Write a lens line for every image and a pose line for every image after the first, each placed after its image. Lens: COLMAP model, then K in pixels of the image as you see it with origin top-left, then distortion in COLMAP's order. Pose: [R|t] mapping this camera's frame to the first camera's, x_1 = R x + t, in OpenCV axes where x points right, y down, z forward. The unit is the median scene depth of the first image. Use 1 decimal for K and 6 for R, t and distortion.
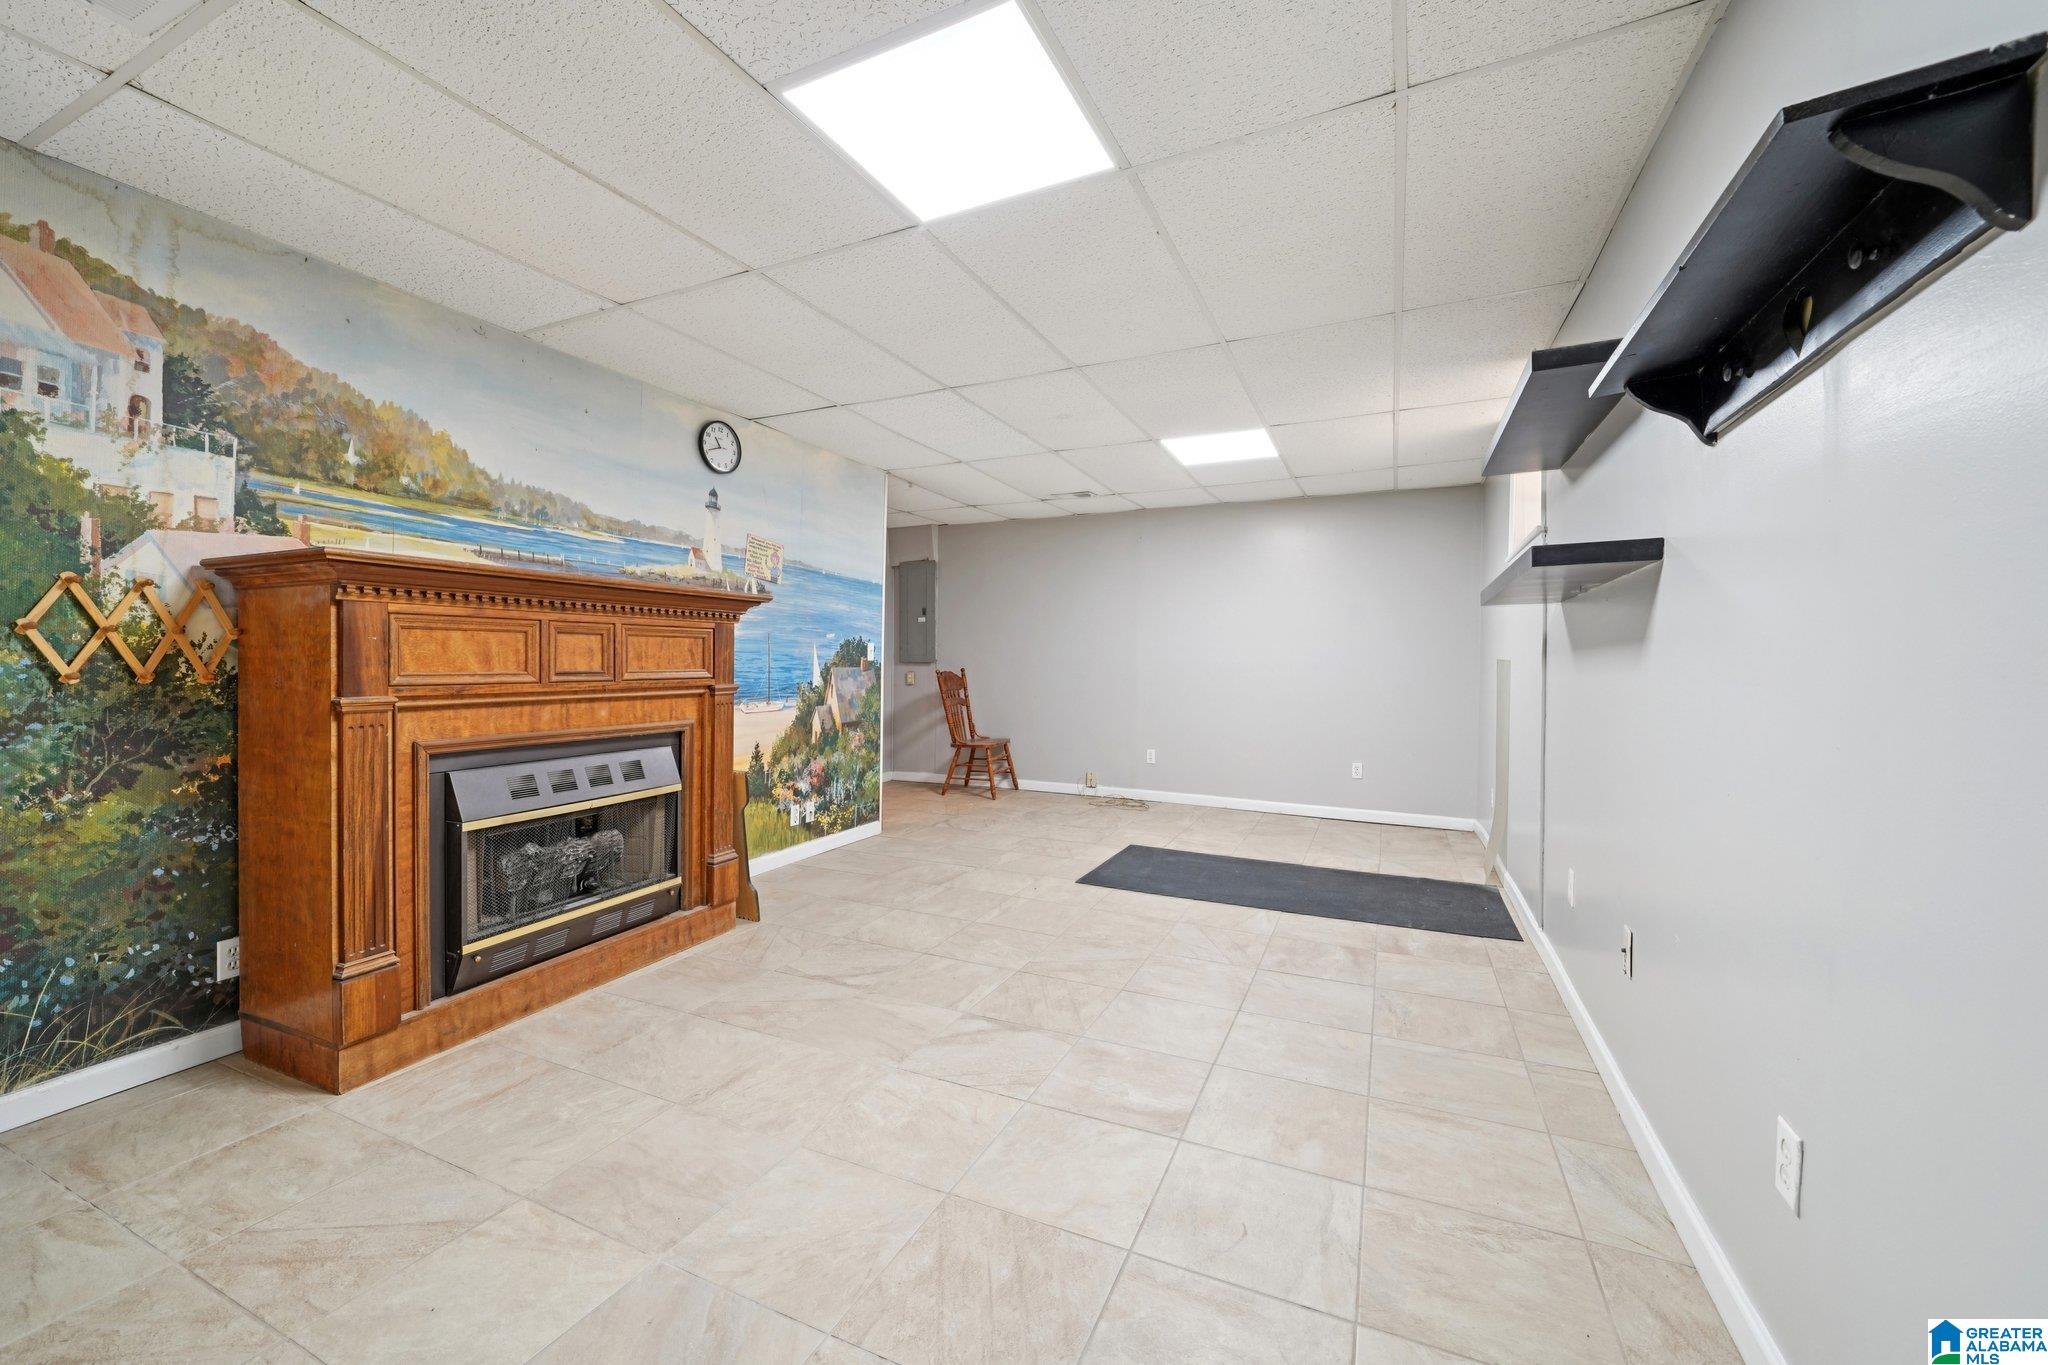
lens RADIAL K [[795.7, 0, 1017.6], [0, 795.7, 679.9], [0, 0, 1]] dist [-0.003115, 0.000413]
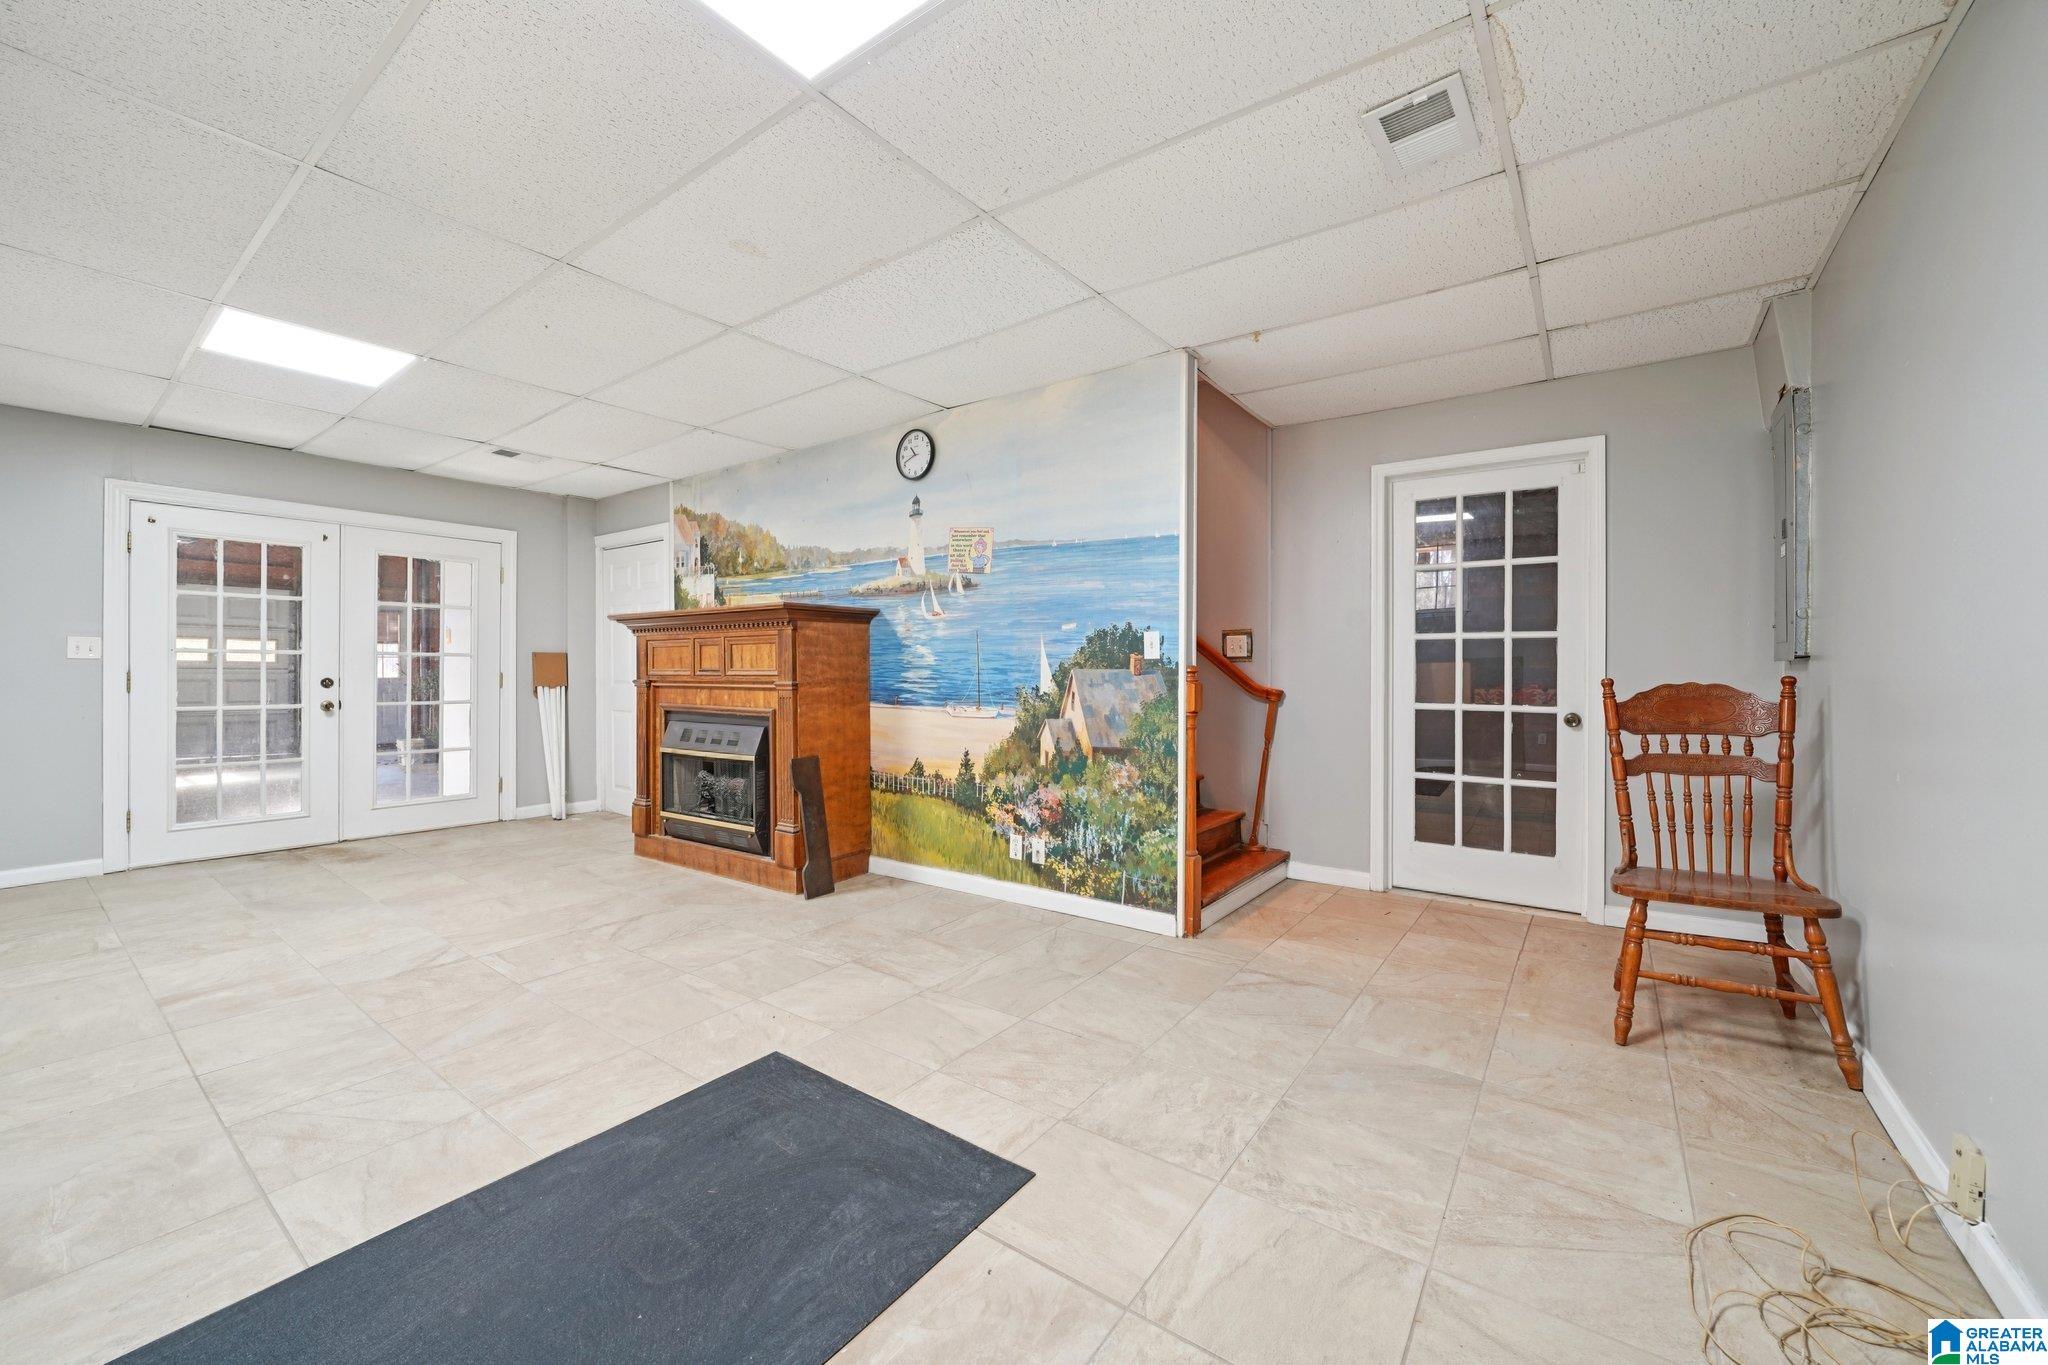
lens RADIAL K [[795.7, 0, 1017.6], [0, 795.7, 679.9], [0, 0, 1]] dist [-0.003115, 0.000413]
pose [[-0.200209, 0.009214, -0.979710, 0.540729], [-0.023162, 0.999632, 0.014135, -0.015962], [0.979479, 0.025522, -0.199922, 1.183356]]
